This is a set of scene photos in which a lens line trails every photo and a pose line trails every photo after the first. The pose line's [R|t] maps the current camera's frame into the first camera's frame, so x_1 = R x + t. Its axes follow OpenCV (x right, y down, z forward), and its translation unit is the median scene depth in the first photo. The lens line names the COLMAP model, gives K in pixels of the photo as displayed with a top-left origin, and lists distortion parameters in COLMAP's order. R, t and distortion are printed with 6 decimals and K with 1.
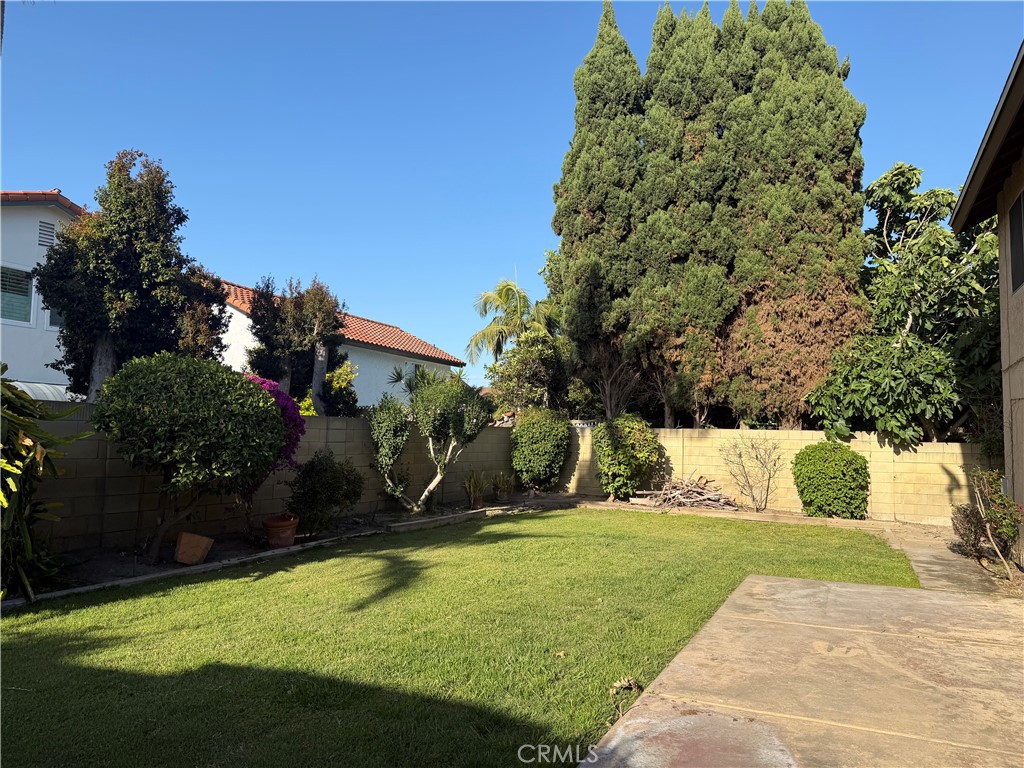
lens RADIAL K [[731.4, 0, 511.1], [0, 731.4, 385.0], [0, 0, 1]] dist [0.048916, -0.057934]
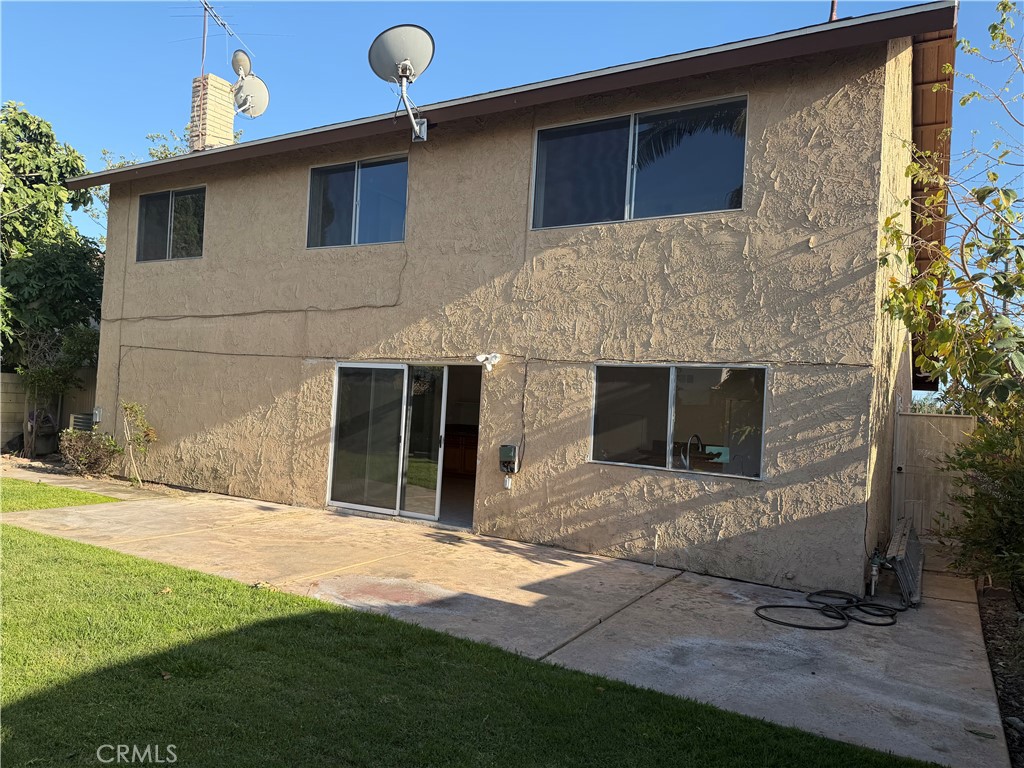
lens RADIAL K [[731.4, 0, 509.9], [0, 731.4, 383.8], [0, 0, 1]] dist [0.048916, -0.057934]
pose [[0.090697, 0.009575, 0.995833, -1.273478], [-0.132323, 0.991203, 0.002521, -0.017614], [-0.987048, -0.132000, 0.091166, 0.550302]]
